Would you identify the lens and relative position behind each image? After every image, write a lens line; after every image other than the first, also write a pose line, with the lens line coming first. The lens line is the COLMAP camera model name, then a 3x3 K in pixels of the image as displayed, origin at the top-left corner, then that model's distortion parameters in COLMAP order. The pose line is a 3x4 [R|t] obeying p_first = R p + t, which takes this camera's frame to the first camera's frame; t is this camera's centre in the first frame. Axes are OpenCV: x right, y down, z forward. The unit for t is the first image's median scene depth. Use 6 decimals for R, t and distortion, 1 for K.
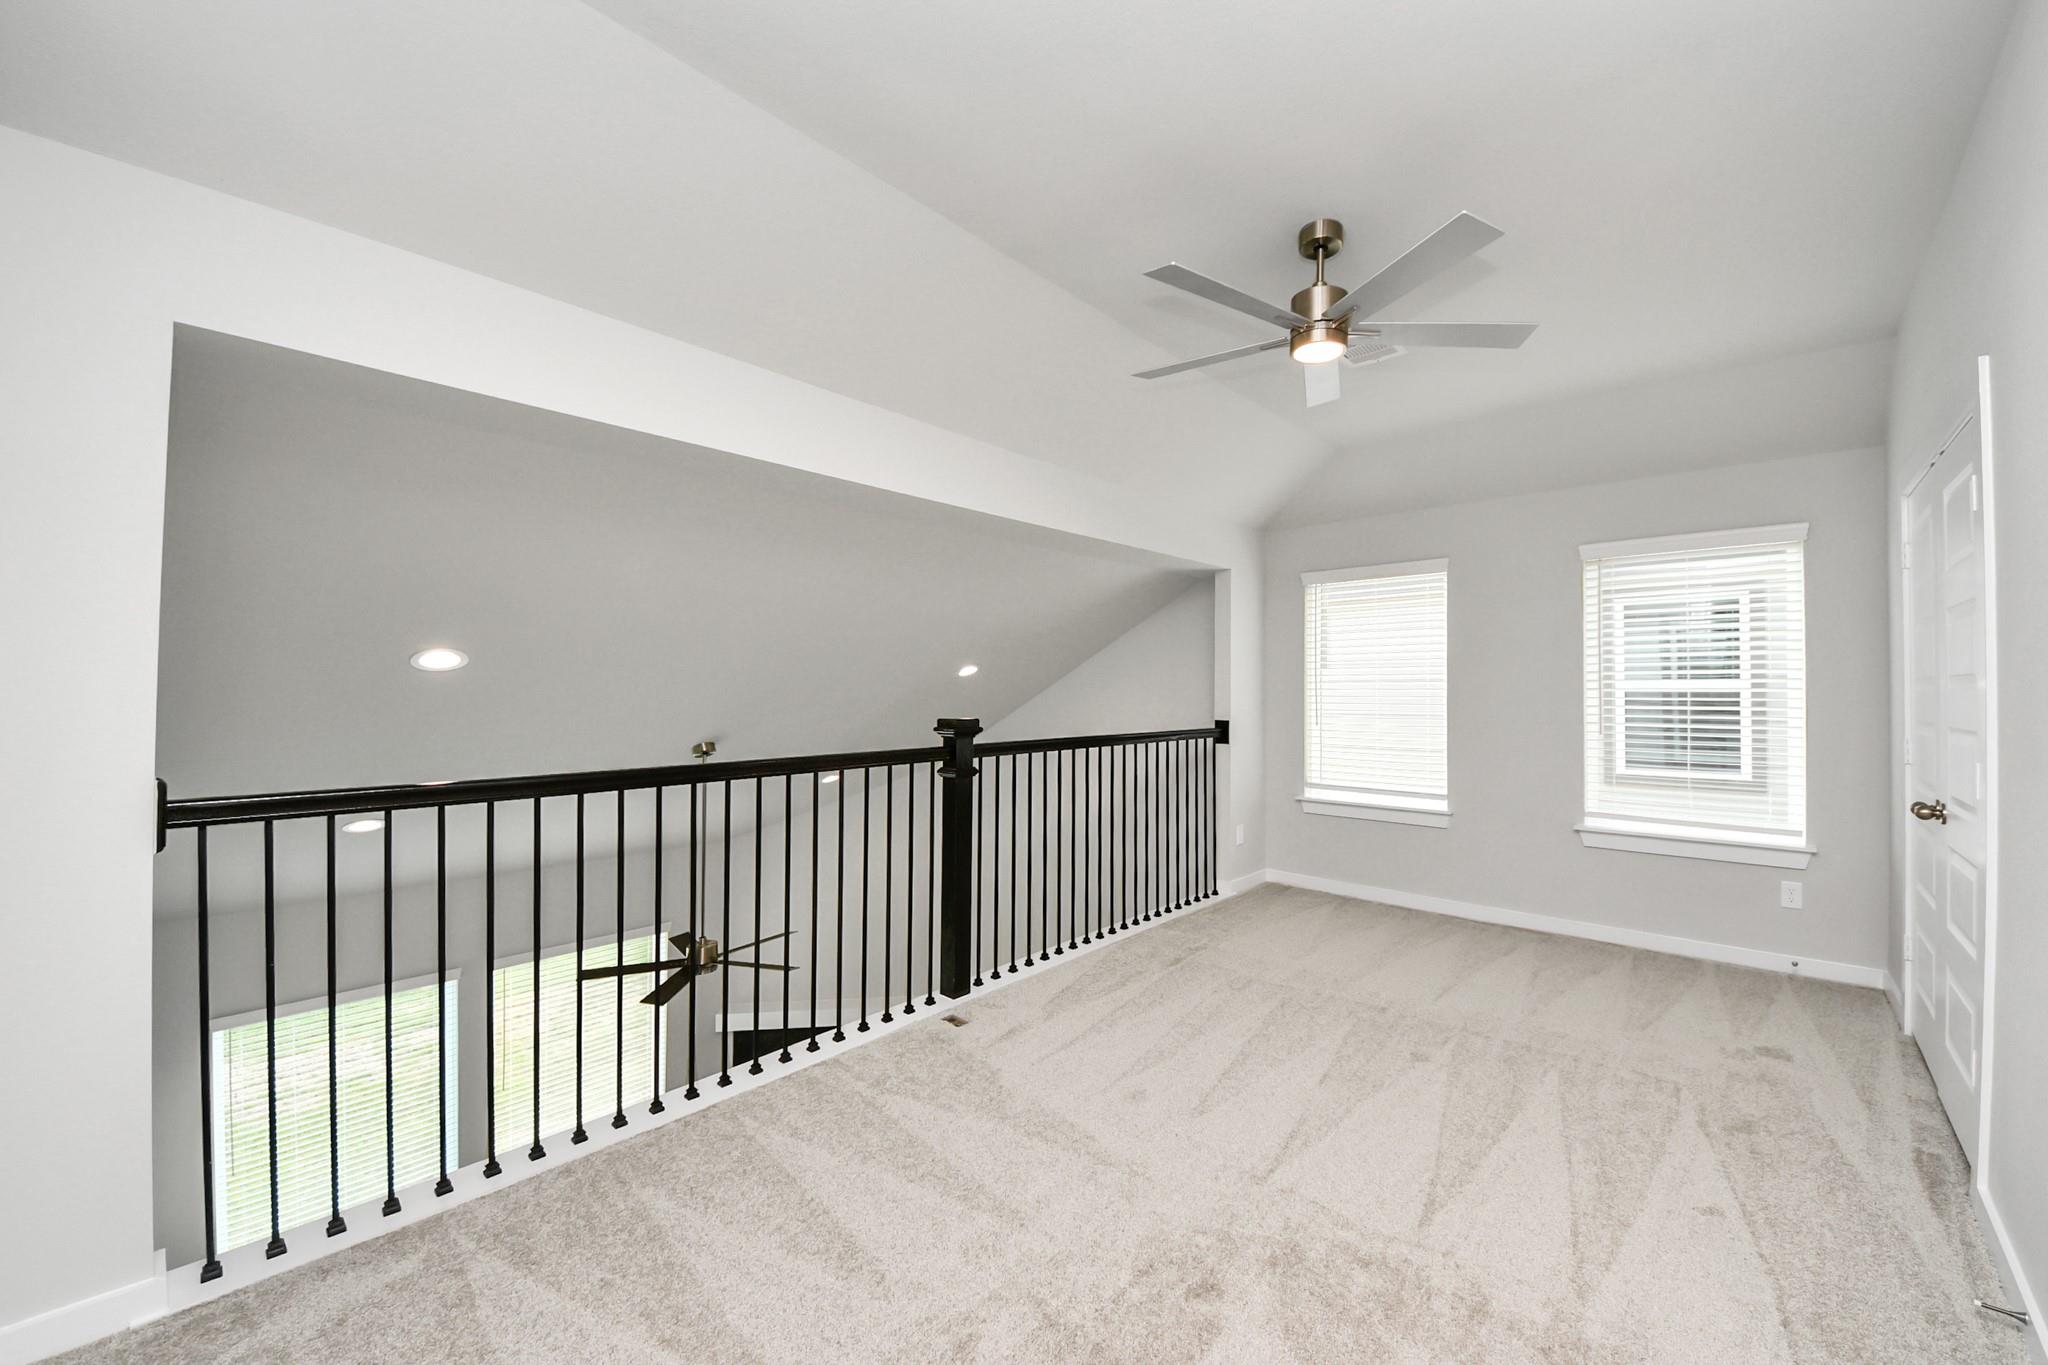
lens RADIAL K [[653.2, 0, 1028.3], [0, 653.2, 690.7], [0, 0, 1]] dist [-0.000190, -0.010882]
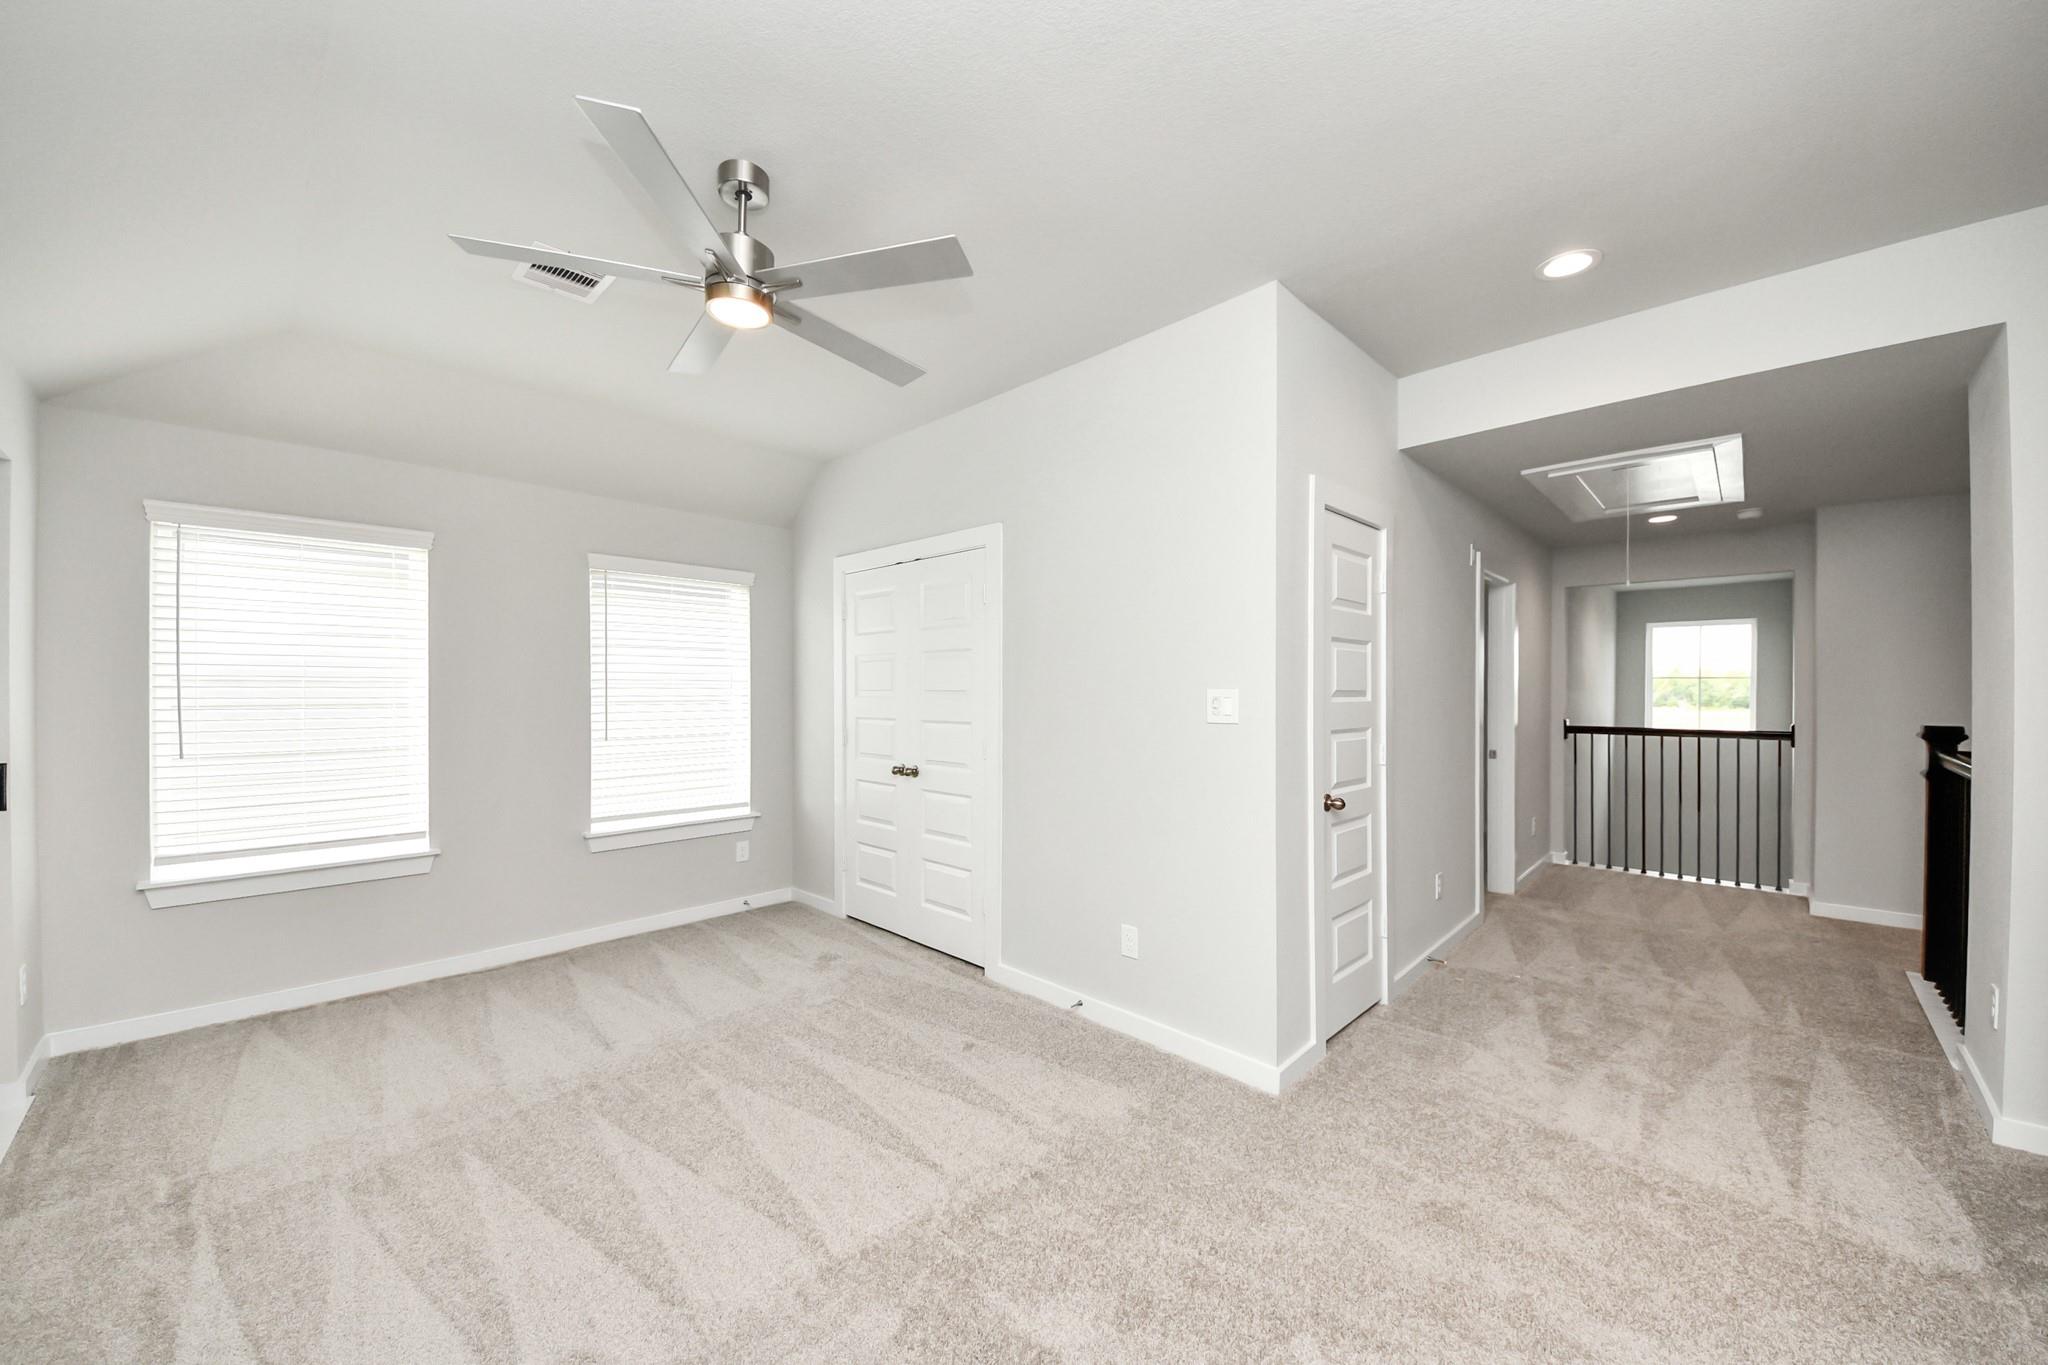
lens RADIAL K [[726.3, 0, 1013.2], [0, 726.3, 690.7], [0, 0, 1]] dist [-0.000280, -0.010468]
pose [[0.094289, 0.004299, 0.995536, -0.253241], [0.008509, 0.999951, -0.005124, -0.001191], [-0.995509, 0.008954, 0.094247, 0.298166]]
